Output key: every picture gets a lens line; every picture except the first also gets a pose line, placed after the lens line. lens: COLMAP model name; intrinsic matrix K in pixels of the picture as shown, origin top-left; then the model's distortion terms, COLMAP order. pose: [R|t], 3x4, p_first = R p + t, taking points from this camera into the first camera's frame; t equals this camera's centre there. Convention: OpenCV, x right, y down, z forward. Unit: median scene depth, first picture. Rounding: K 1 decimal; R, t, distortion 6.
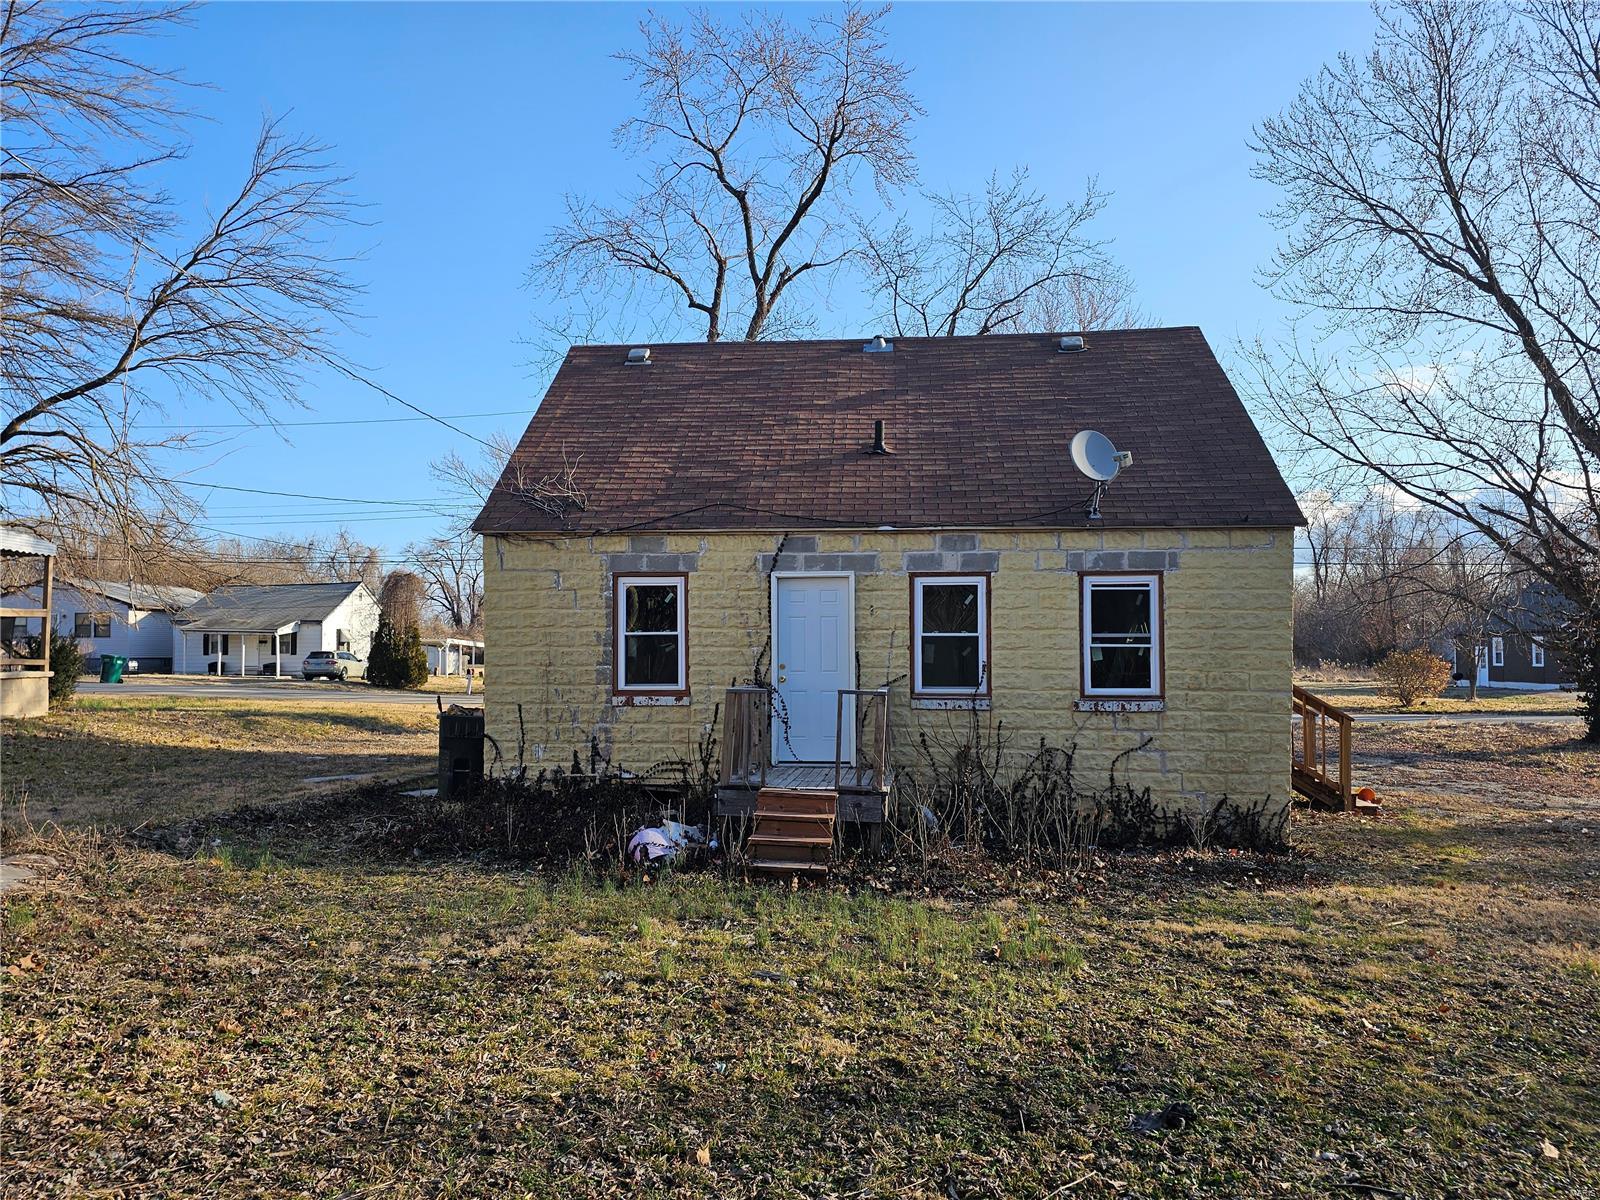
lens RADIAL K [[1084.7, 0, 796.0], [0, 1084.7, 603.5], [0, 0, 1]] dist [0.070114, -0.011280]
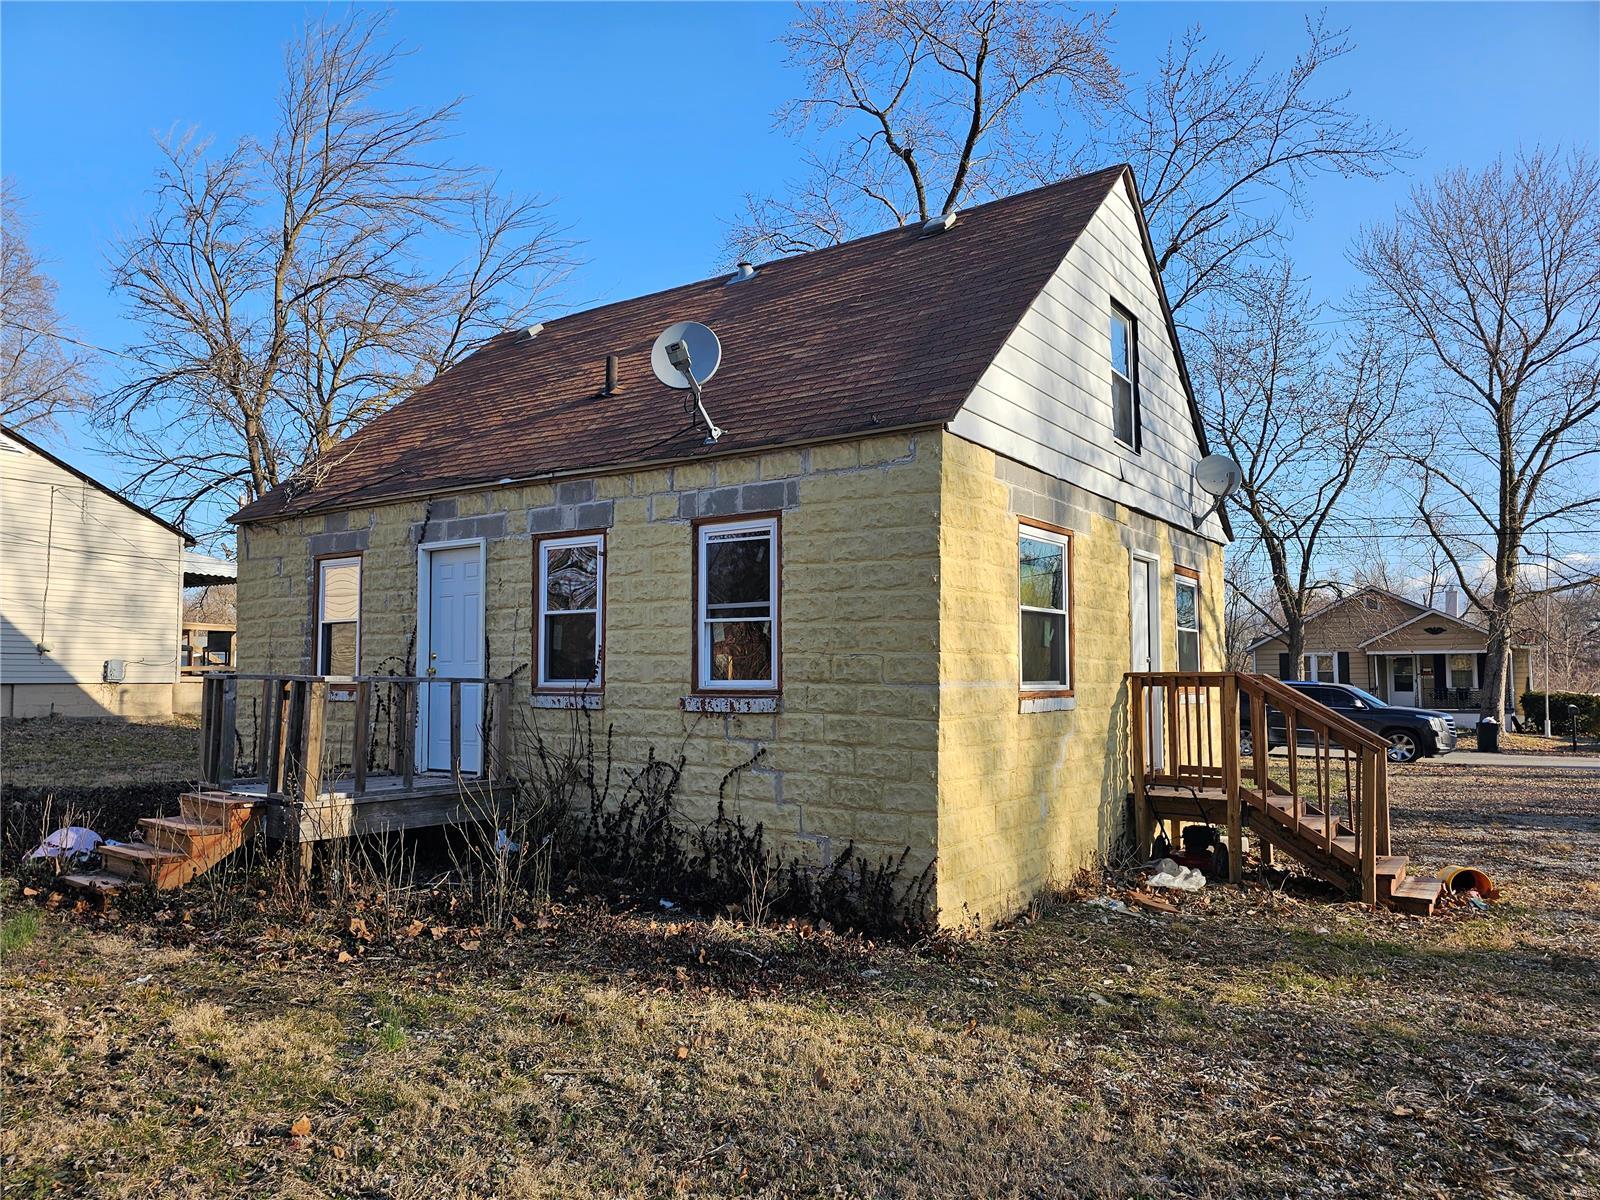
lens RADIAL K [[1084.7, 0, 801.8], [0, 1084.7, 595.6], [0, 0, 1]] dist [0.070114, -0.011280]
pose [[0.872336, -0.033651, -0.487747, 0.676583], [0.016970, 0.999111, -0.038580, 0.050809], [0.488612, 0.025377, 0.872132, 0.407643]]
